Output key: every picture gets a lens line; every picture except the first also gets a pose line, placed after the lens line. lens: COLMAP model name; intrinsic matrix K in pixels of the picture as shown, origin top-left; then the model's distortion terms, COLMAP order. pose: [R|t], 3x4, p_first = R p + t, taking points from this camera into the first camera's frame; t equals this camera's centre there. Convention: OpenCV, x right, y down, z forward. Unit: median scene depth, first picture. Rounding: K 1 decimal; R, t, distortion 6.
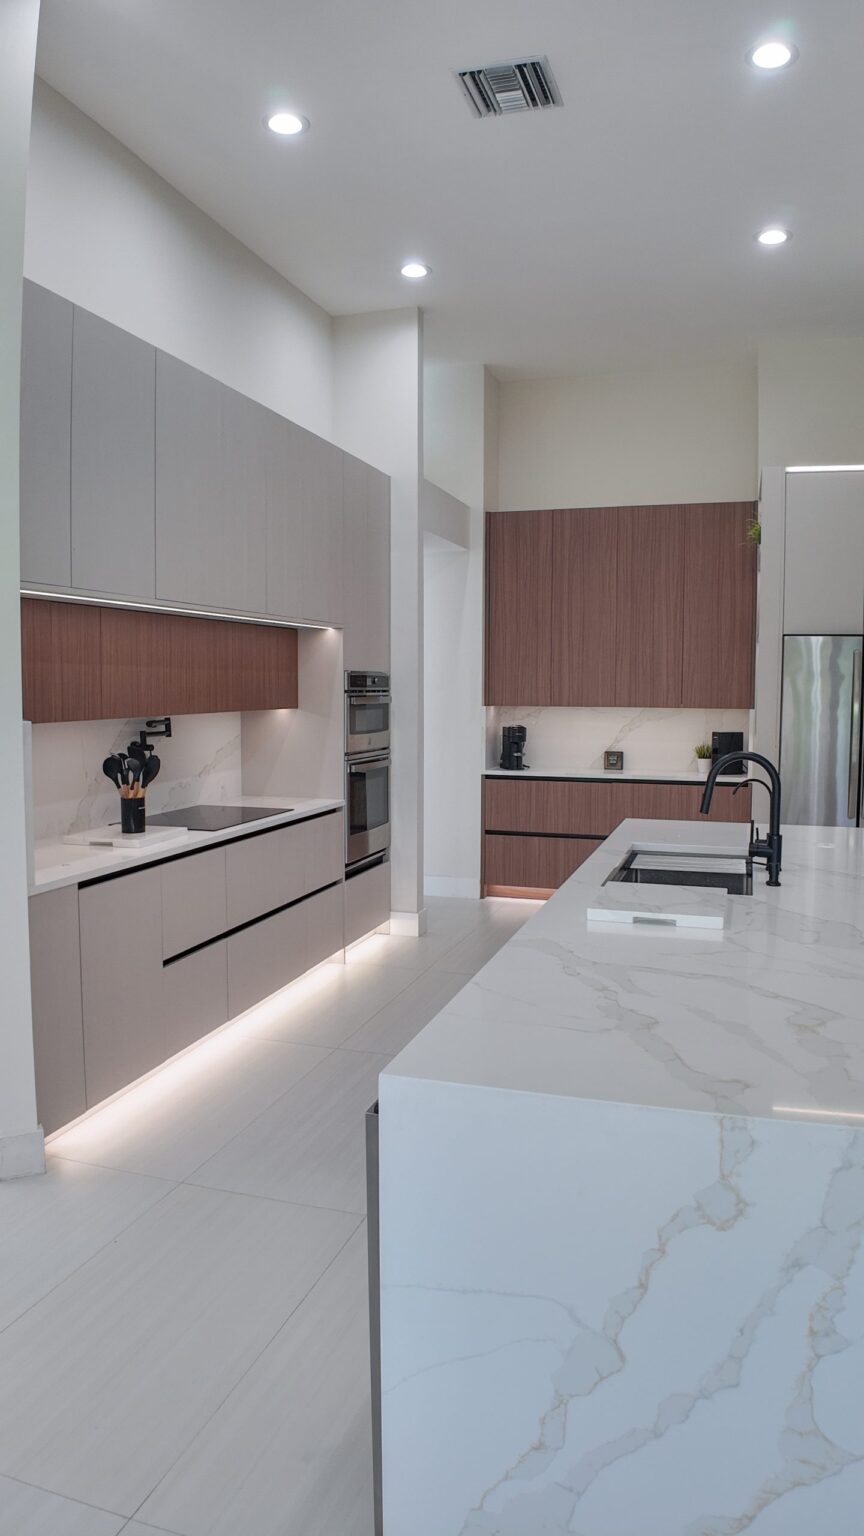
lens RADIAL K [[1035.8, 0, 432.0], [0, 1035.8, 768.0], [0, 0, 1]] dist [-0.050625, -0.056331]
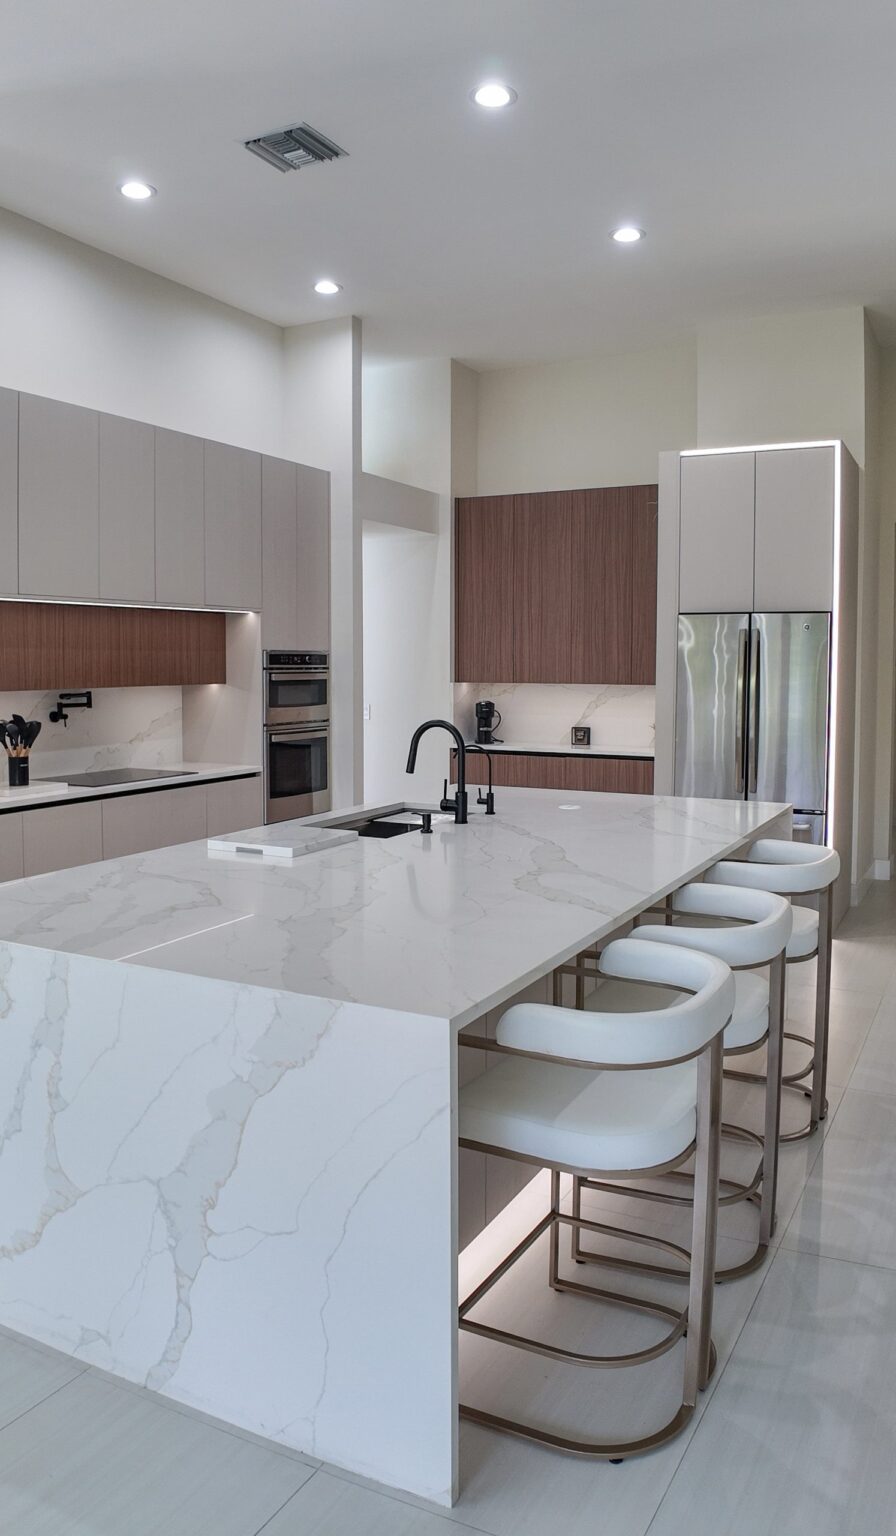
lens RADIAL K [[1108.8, 0, 451.0], [0, 1108.8, 724.6], [0, 0, 1]] dist [-0.046468, -0.001054]
pose [[0.984287, 0.008245, -0.176382, 0.320738], [-0.012365, 0.999676, -0.022269, 0.010001], [0.176141, 0.024100, 0.984070, -0.134045]]
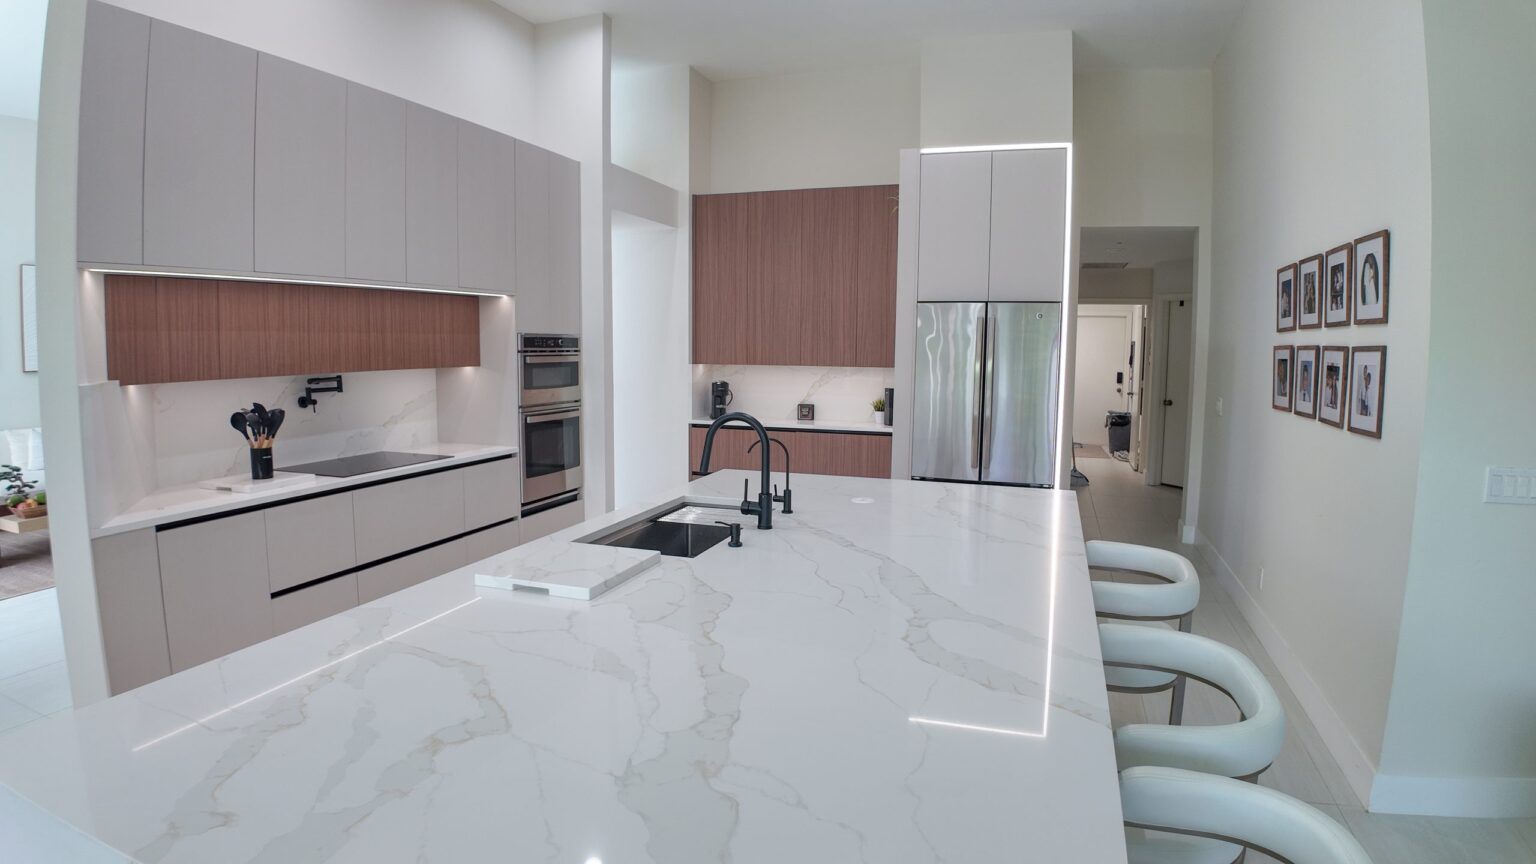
lens RADIAL K [[829.6, 0, 768.0], [0, 829.6, 432.0], [0, 0, 1]] dist [-0.071184, -0.056097]
pose [[0.999518, 0.007533, -0.030104, 0.213662], [-0.006786, 0.999669, 0.024836, -0.010184], [0.030281, -0.024620, 0.999238, 0.105661]]
